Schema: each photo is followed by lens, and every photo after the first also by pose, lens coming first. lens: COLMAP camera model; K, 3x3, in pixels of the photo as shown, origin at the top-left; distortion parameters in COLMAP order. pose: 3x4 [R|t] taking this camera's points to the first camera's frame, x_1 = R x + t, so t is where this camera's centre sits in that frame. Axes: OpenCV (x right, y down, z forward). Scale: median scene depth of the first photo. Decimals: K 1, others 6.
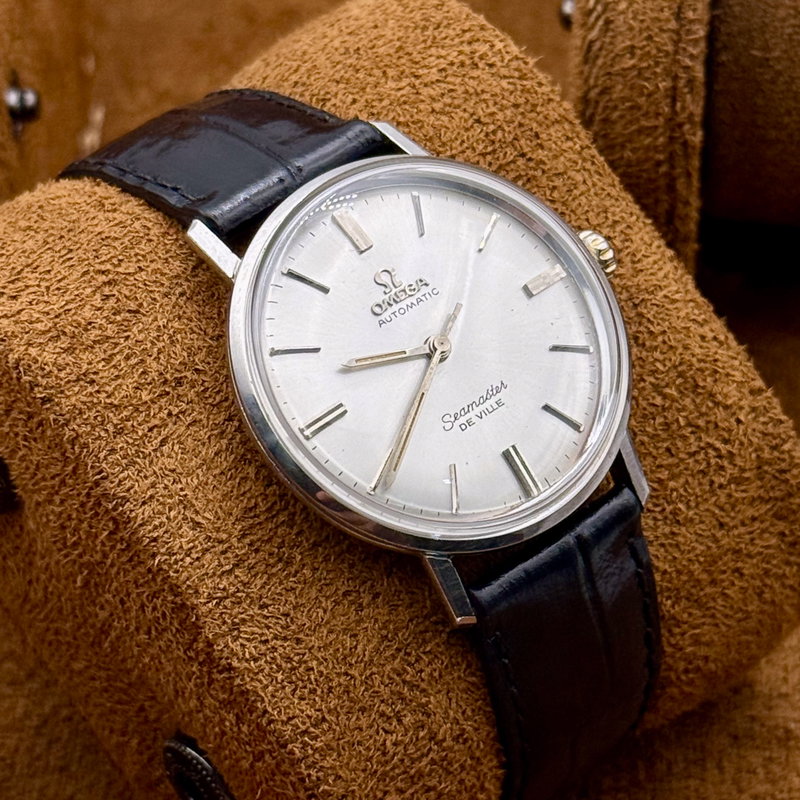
lens RADIAL K [[2853.7, 0, 400.0], [0, 2853.7, 400.0], [0, 0, 1]] dist [0.030476, 2.247486]
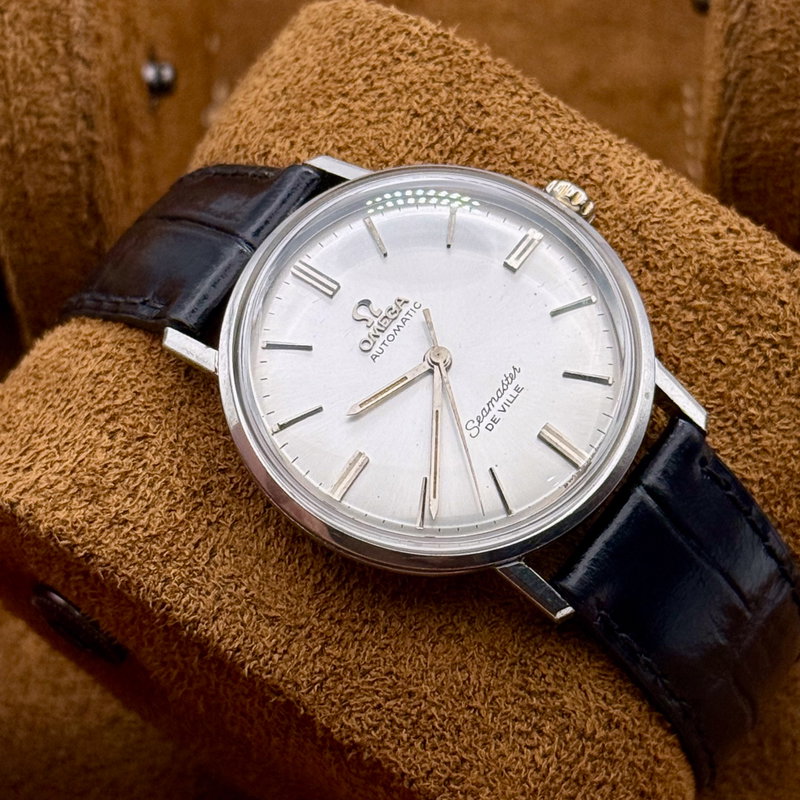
lens RADIAL K [[2853.7, 0, 400.0], [0, 2853.7, 400.0], [0, 0, 1]] dist [0.030476, 2.247486]
pose [[0.917614, -0.365289, -0.156682, 0.146164], [0.369577, 0.929198, -0.001894, -0.008276], [0.146280, -0.056168, 0.987647, 0.038376]]
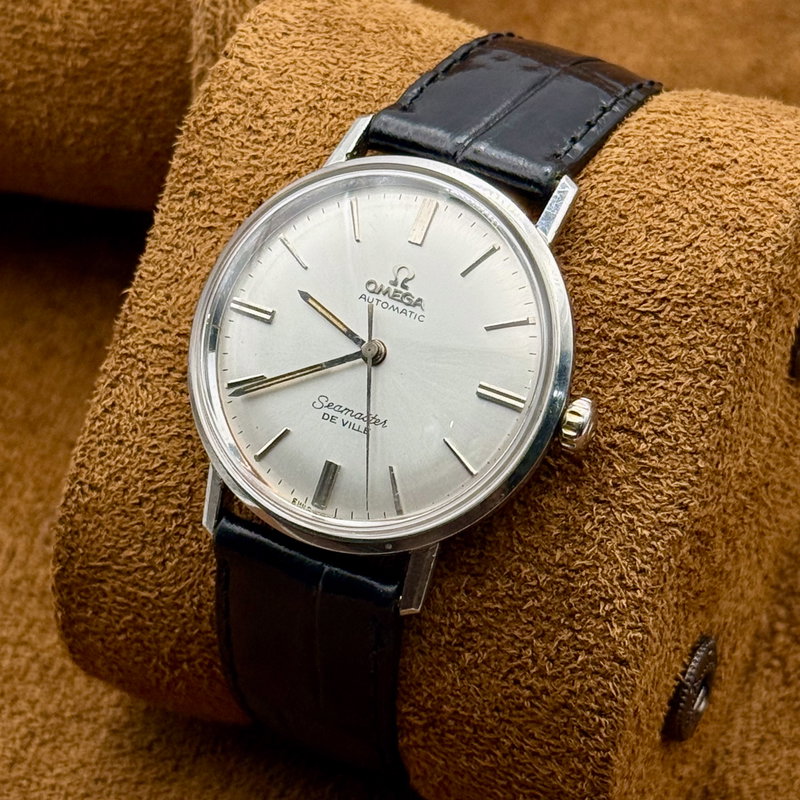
lens RADIAL K [[2853.7, 0, 400.0], [0, 2853.7, 400.0], [0, 0, 1]] dist [0.030476, 2.247486]
pose [[0.386285, 0.725279, -0.569872, 0.618117], [-0.610712, 0.664116, 0.431256, -0.457962], [0.691242, 0.181440, 0.699474, 0.271543]]
